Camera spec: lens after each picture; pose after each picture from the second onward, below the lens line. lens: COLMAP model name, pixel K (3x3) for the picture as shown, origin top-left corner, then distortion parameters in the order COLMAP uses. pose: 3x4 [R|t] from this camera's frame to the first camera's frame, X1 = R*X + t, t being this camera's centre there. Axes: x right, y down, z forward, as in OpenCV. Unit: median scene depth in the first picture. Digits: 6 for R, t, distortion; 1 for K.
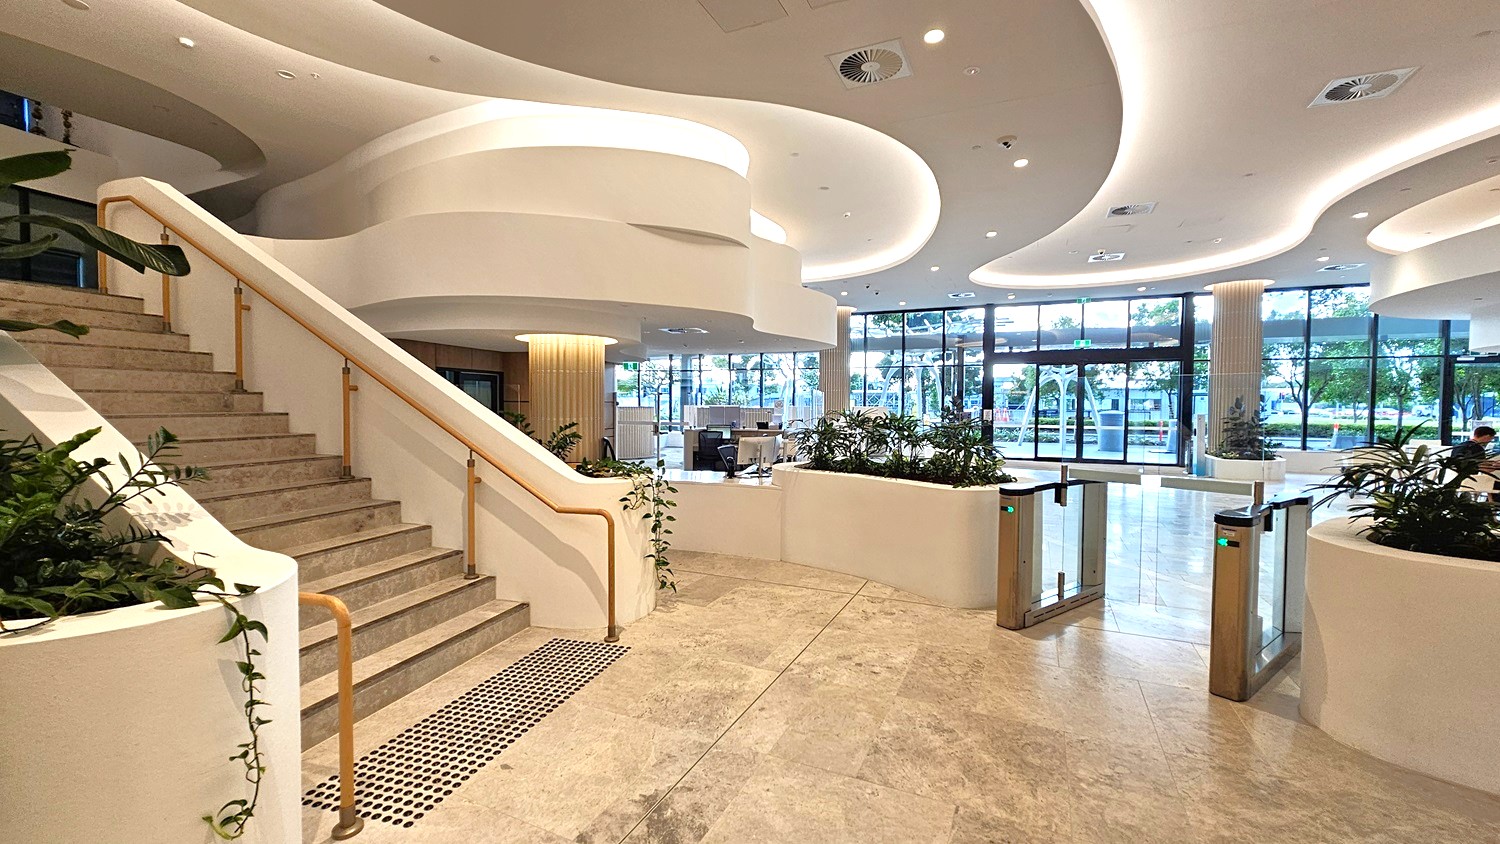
lens RADIAL K [[610.3, 0, 747.0], [0, 610.3, 424.0], [0, 0, 1]] dist [-0.004241, -0.000176]
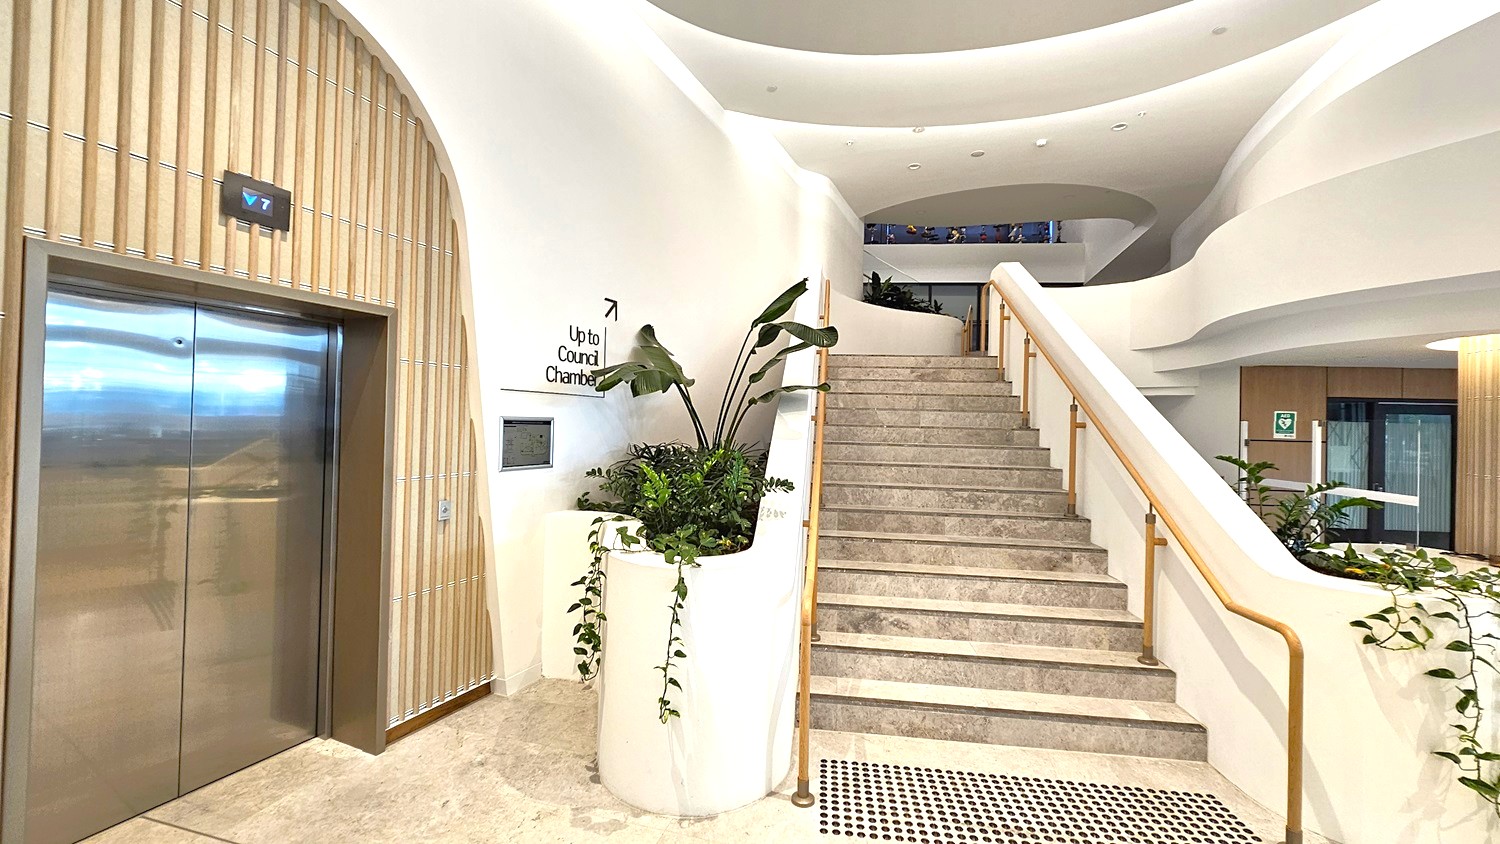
lens RADIAL K [[610.6, 0, 740.8], [0, 610.6, 417.5], [0, 0, 1]] dist [-0.002192, -0.000230]
pose [[0.158768, -0.012773, -0.987233, 0.272310], [-0.057742, 0.998085, -0.022200, -0.020927], [0.985626, 0.060530, 0.157726, 0.349859]]
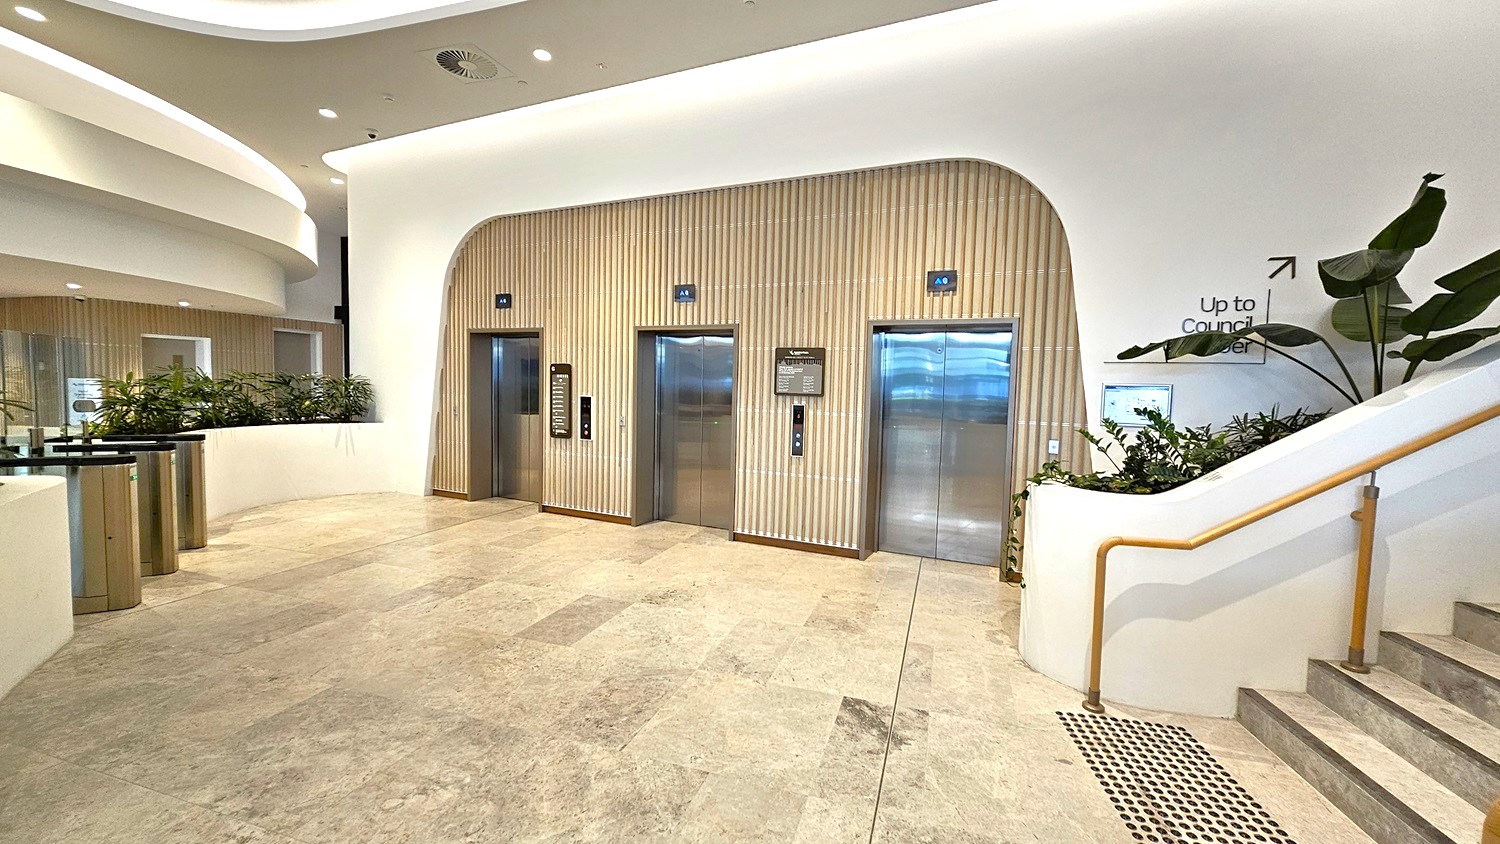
lens RADIAL K [[610.3, 0, 747.0], [0, 610.3, 424.0], [0, 0, 1]] dist [-0.004241, -0.000176]
pose [[-0.992294, -0.022948, -0.121762, 0.156262], [-0.035175, 0.994442, 0.099237, -0.036495], [0.118808, 0.102755, -0.987586, 1.185529]]
